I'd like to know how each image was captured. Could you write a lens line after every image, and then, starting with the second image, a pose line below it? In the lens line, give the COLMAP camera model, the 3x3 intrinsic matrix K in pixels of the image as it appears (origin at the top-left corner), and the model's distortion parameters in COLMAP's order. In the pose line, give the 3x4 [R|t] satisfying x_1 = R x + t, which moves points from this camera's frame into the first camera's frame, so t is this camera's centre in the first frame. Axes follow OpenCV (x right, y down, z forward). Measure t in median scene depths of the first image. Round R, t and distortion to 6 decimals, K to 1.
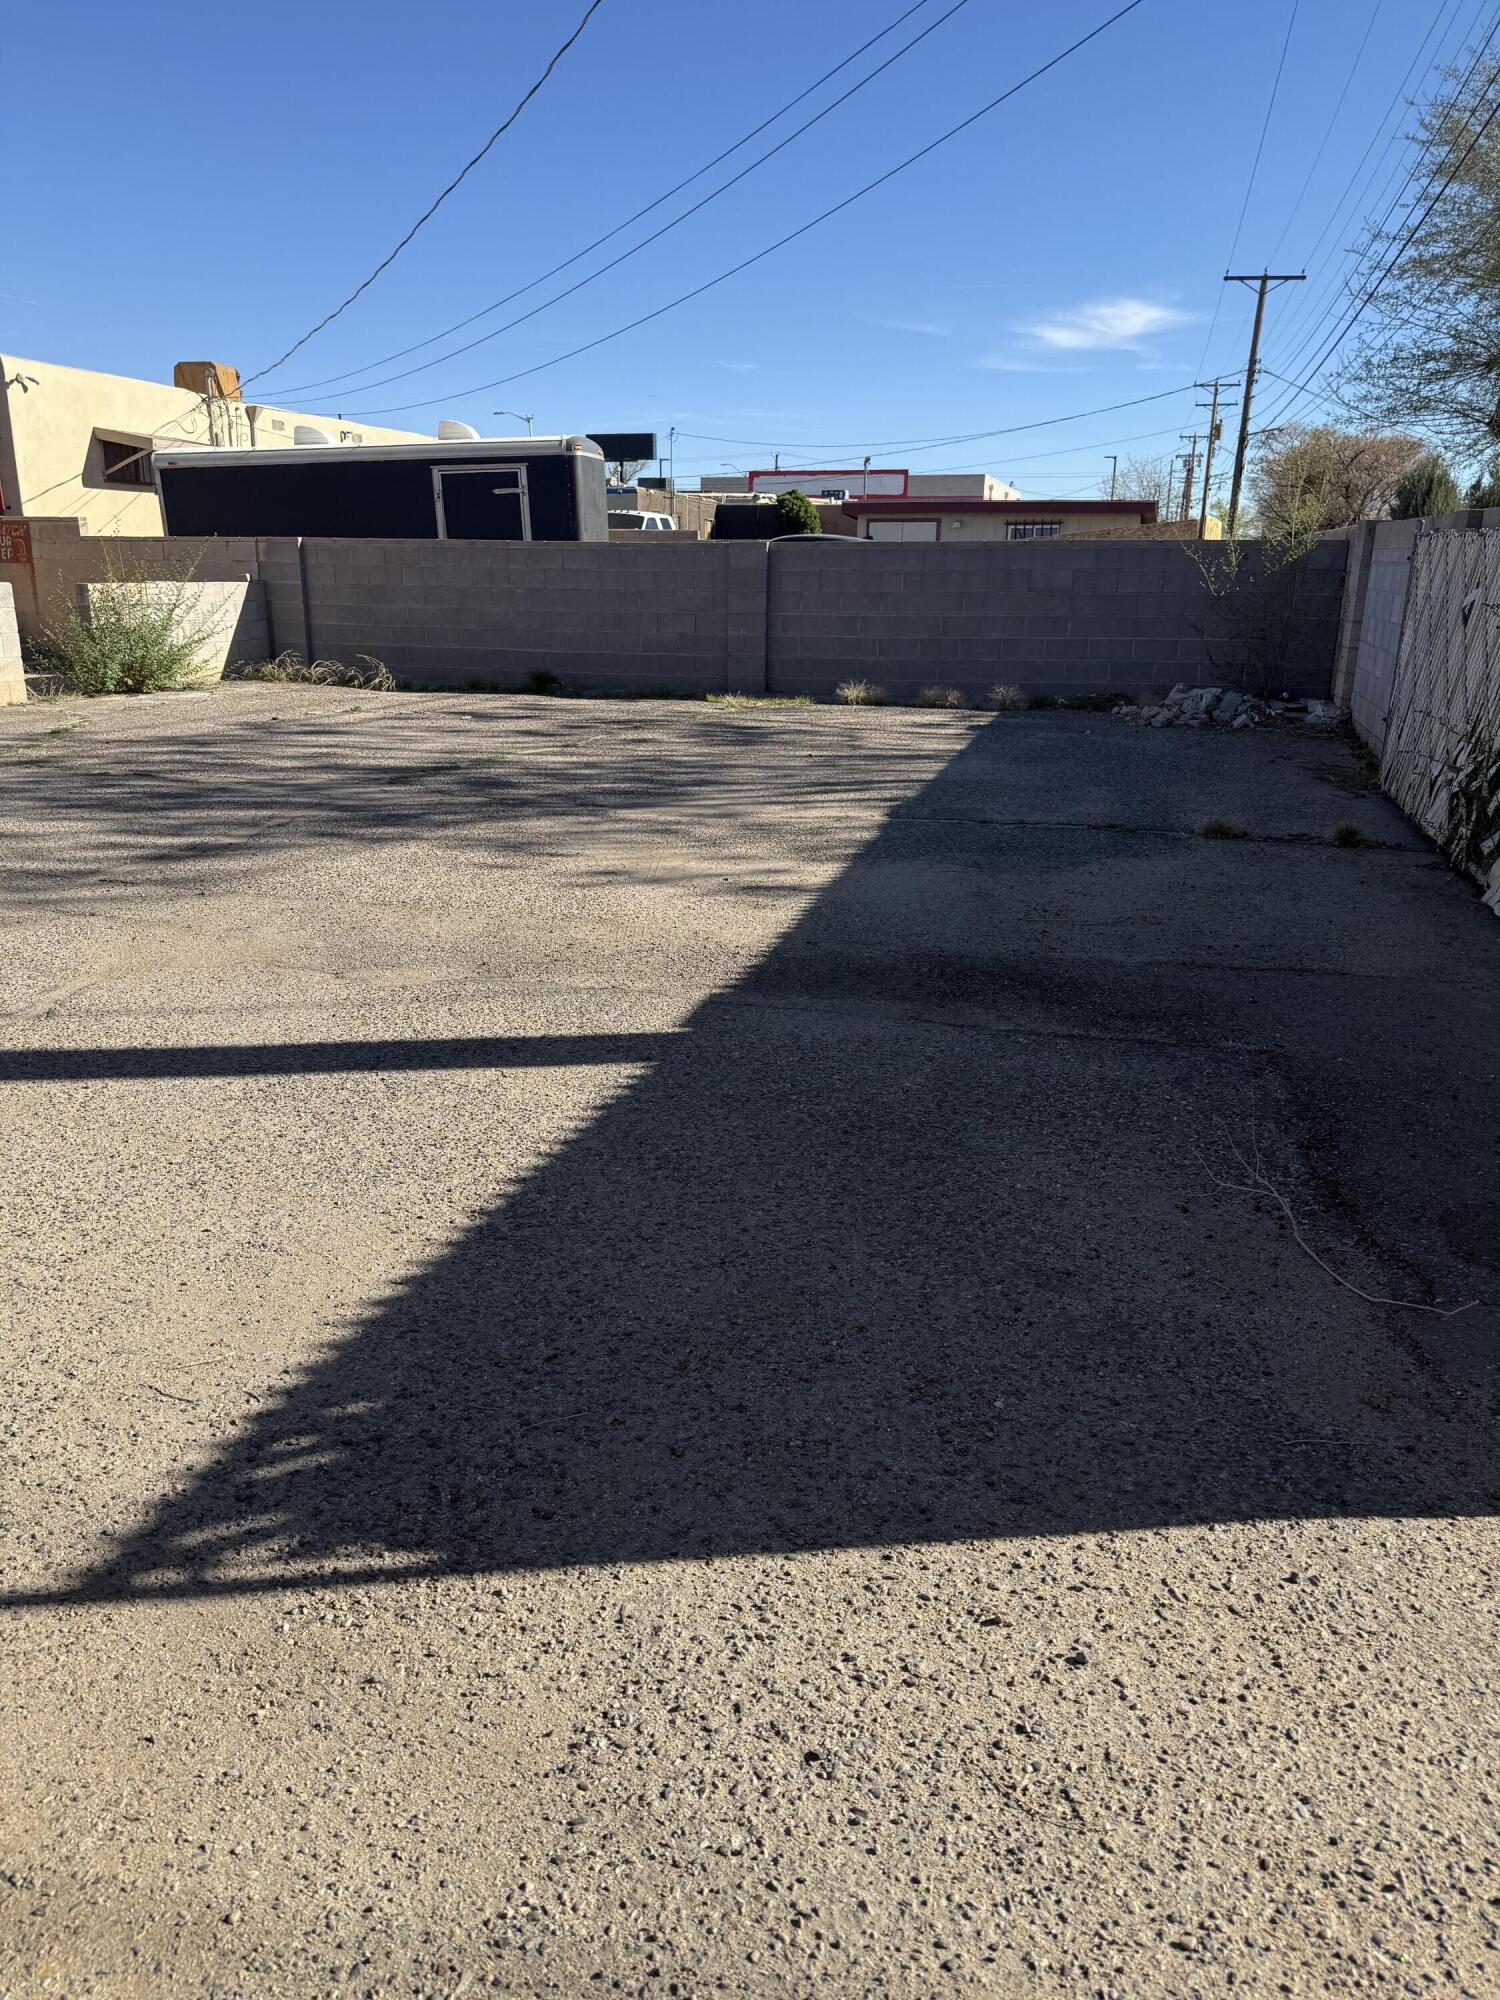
lens RADIAL K [[1407.2, 0, 750.0], [0, 1407.2, 1000.0], [0, 0, 1]] dist [0.090373, -0.135468]
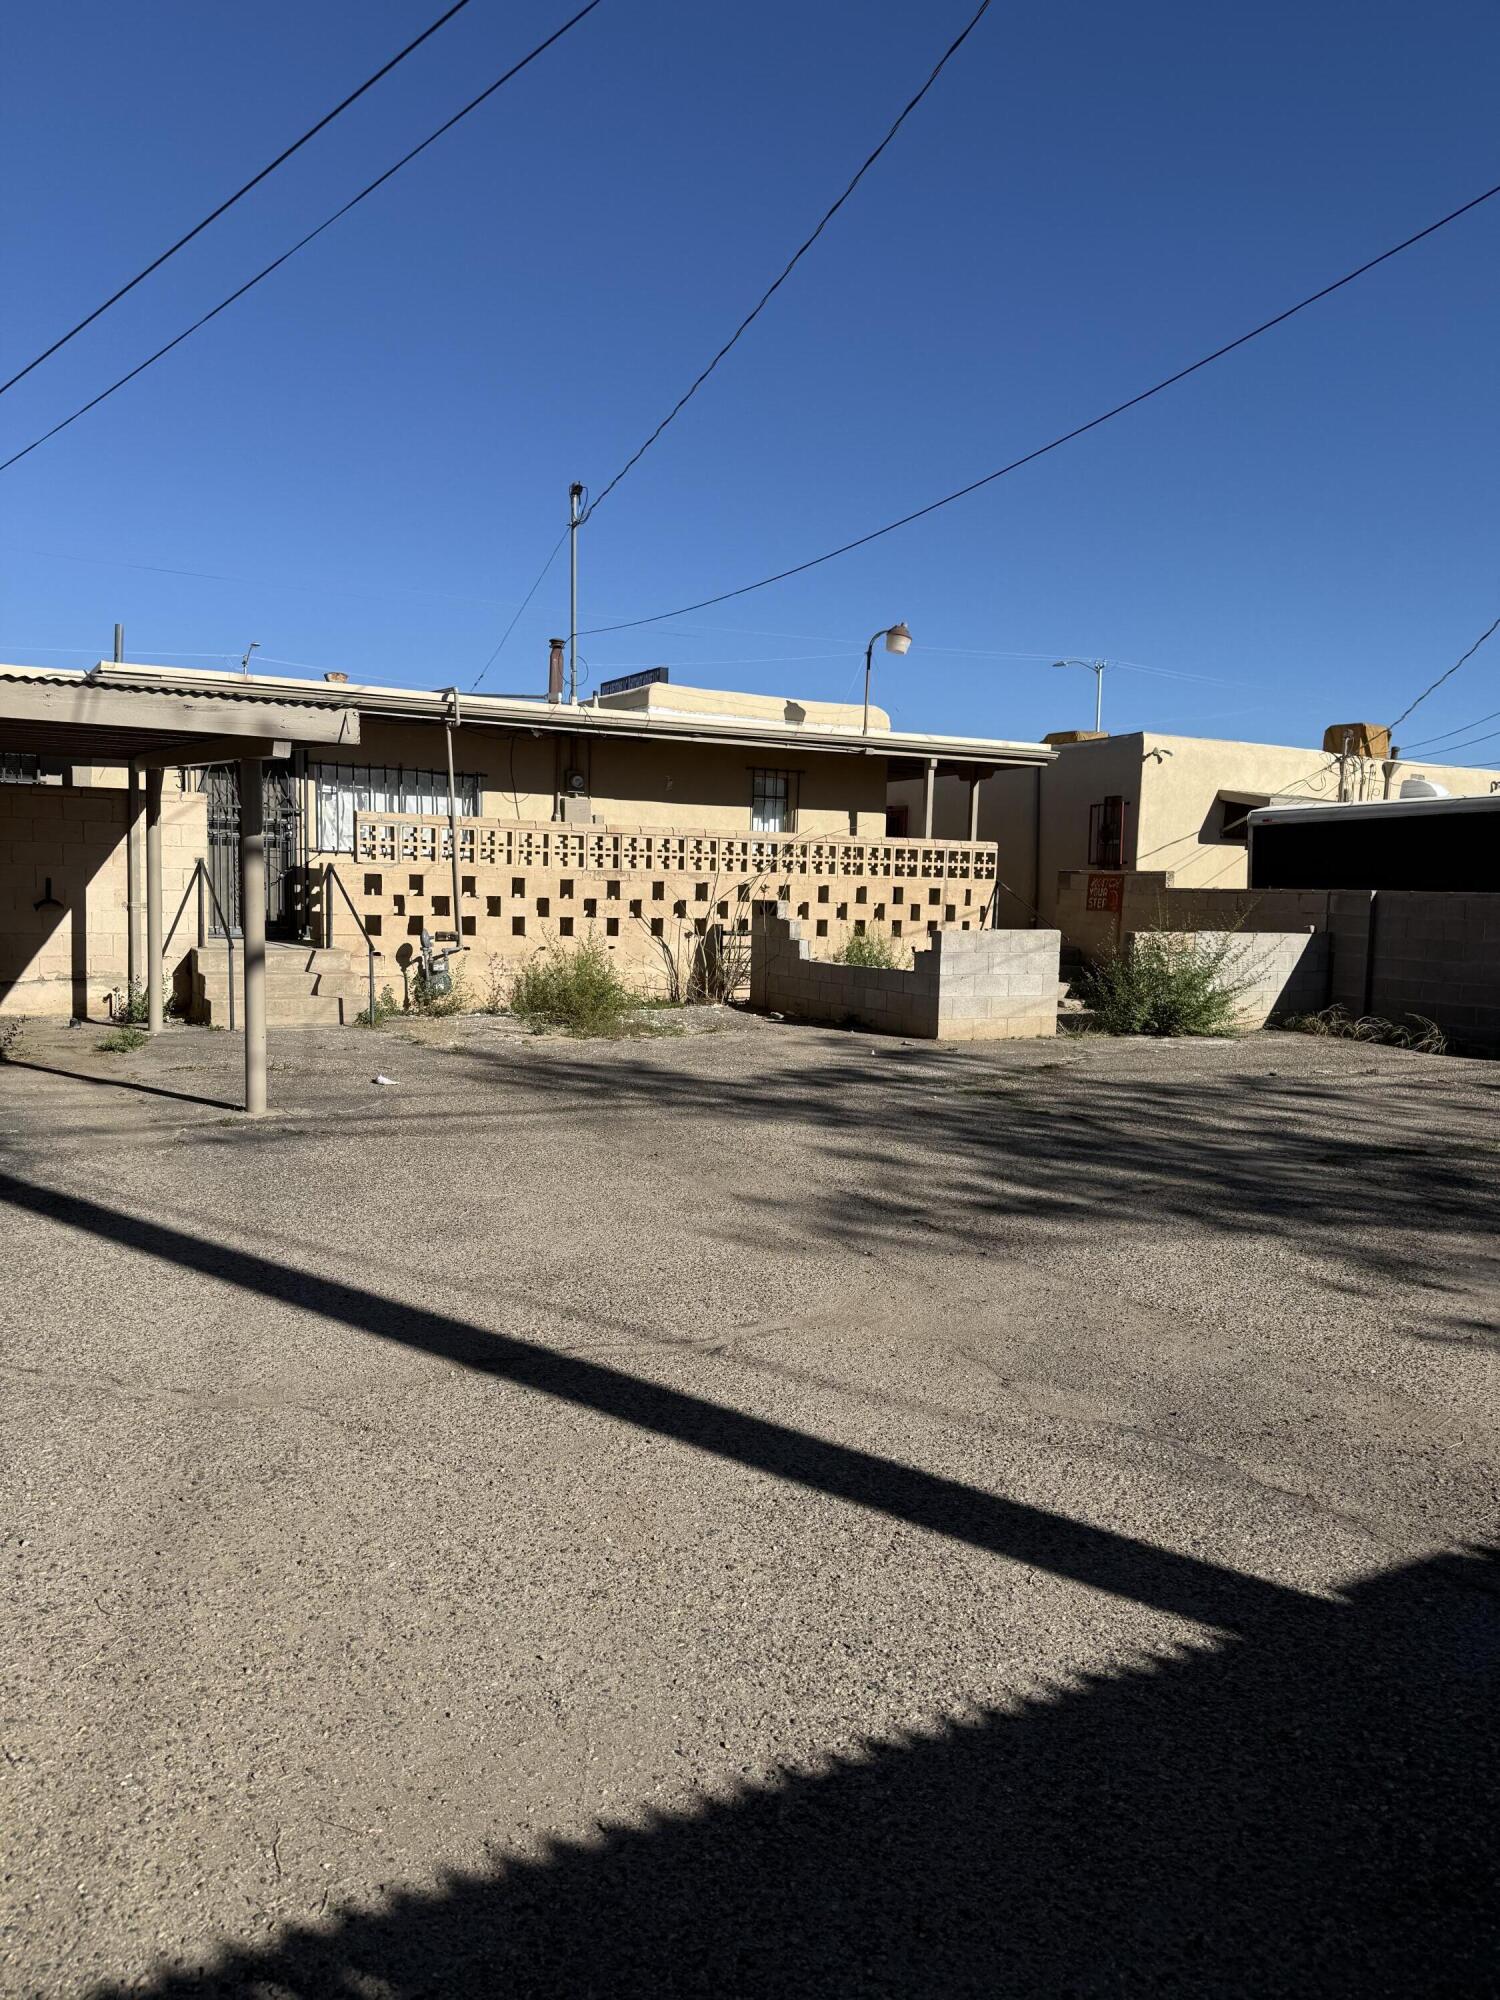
lens RADIAL K [[1403.4, 0, 730.2], [0, 1403.4, 1017.6], [0, 0, 1]] dist [0.158328, -0.296846]
pose [[0.711703, 0.072559, -0.698723, 0.191985], [-0.223699, 0.966281, -0.127511, -0.088383], [0.665911, 0.247054, 0.703937, 0.224452]]
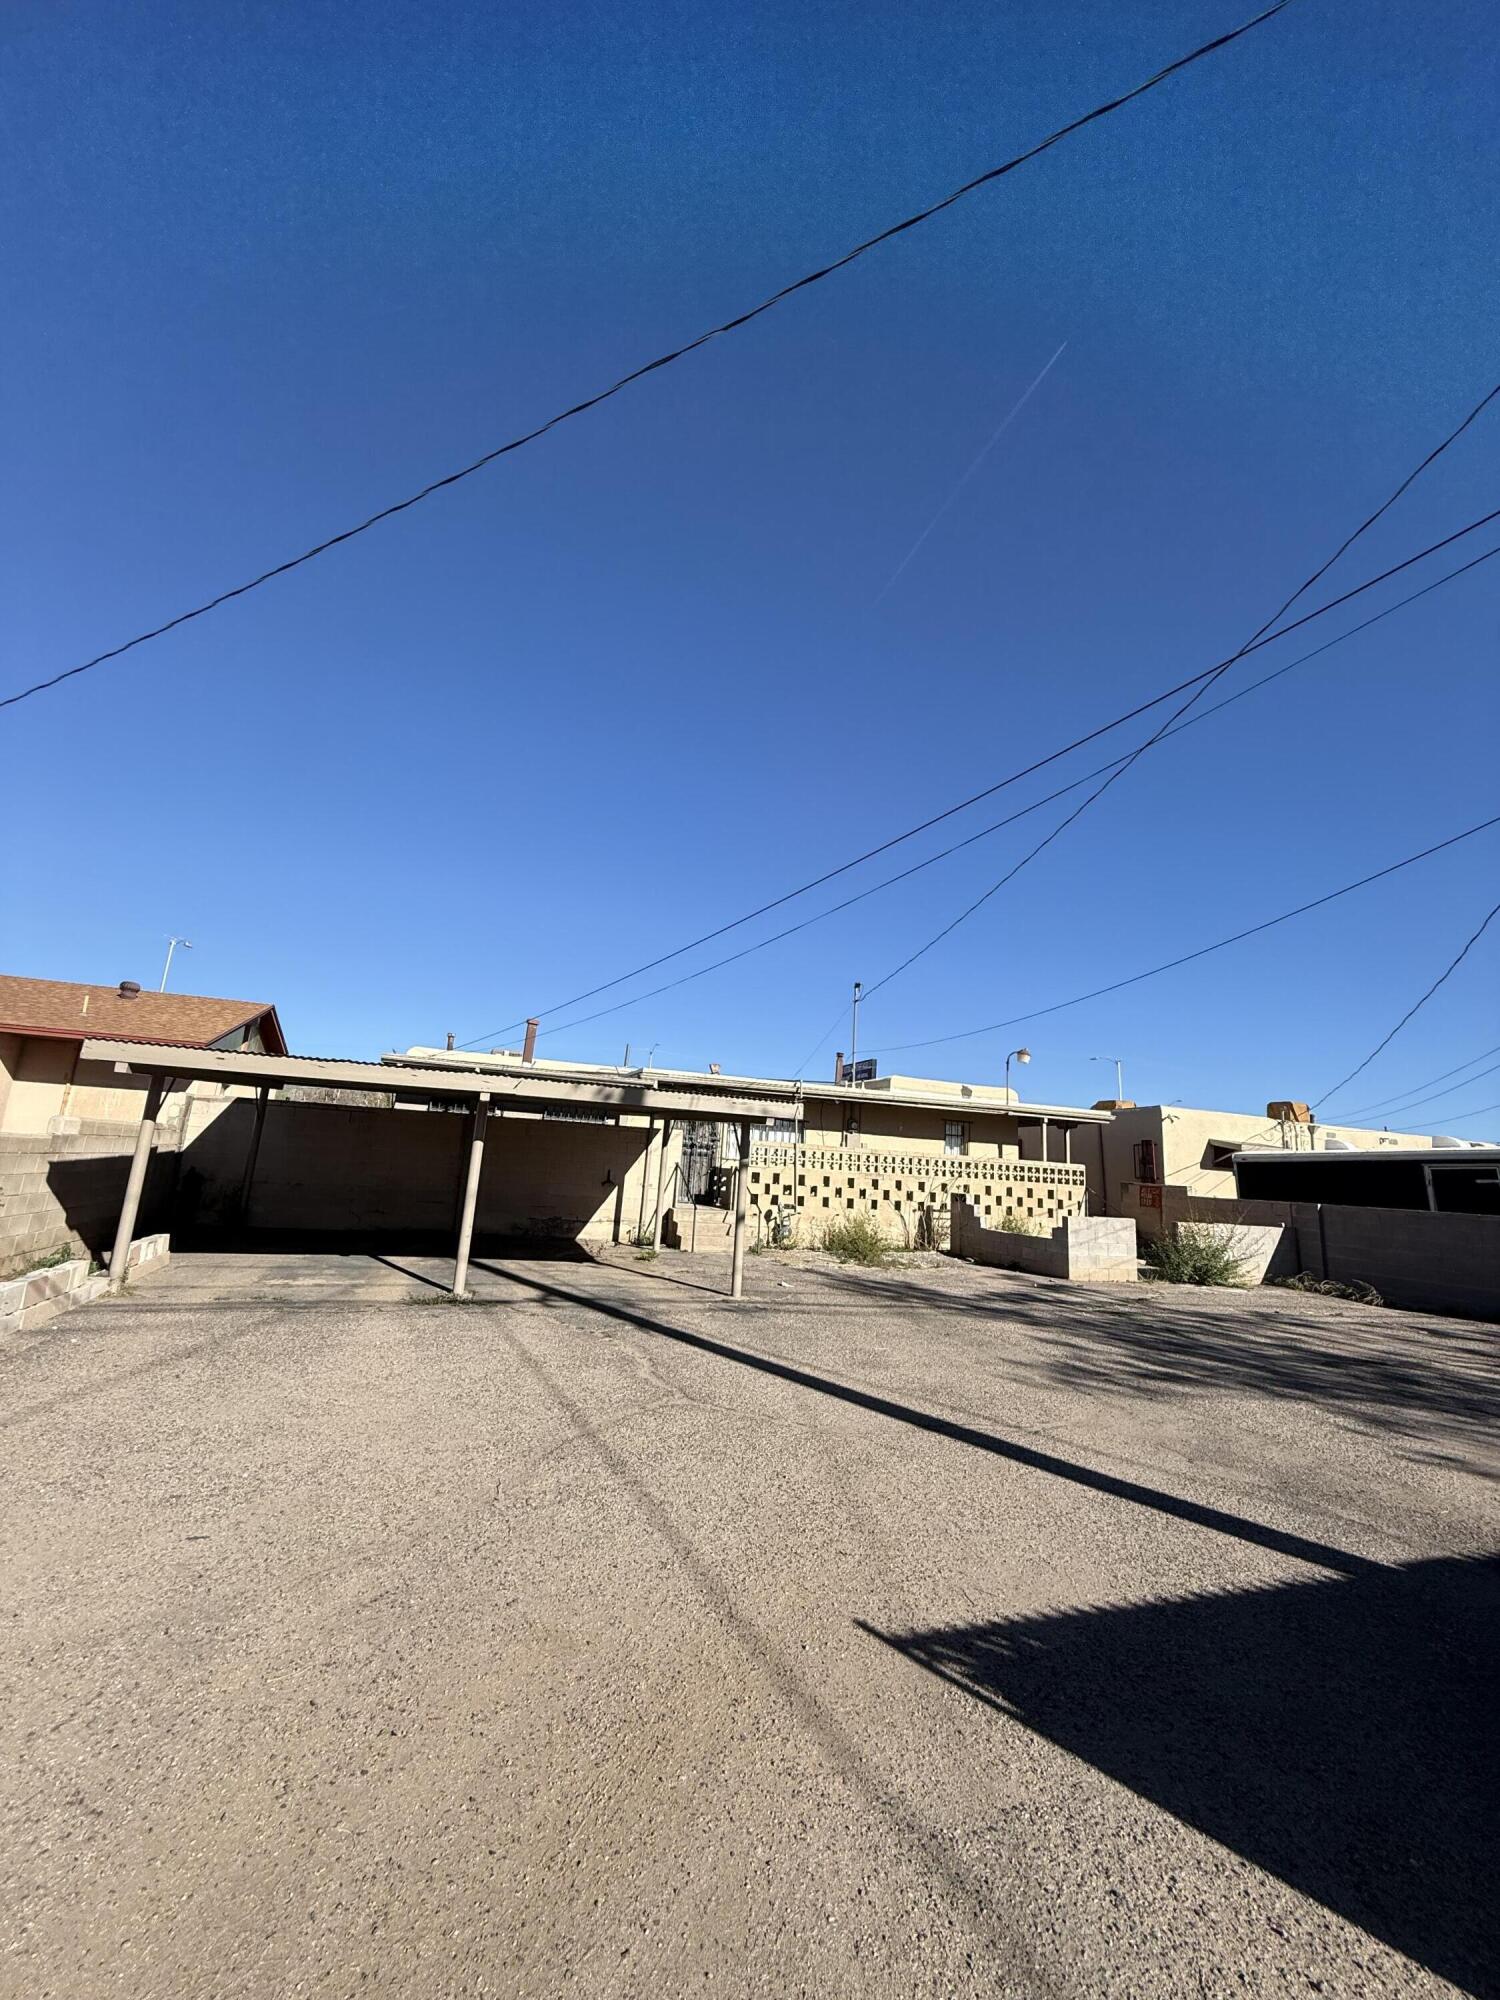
lens RADIAL K [[794.1, 0, 753.6], [0, 794.1, 997.4], [0, 0, 1]] dist [-0.001505, -0.000018]
pose [[0.579968, -0.145655, -0.801512, 0.285446], [-0.292997, 0.880750, -0.372065, 0.001557], [0.760125, 0.450627, 0.468130, -0.150296]]
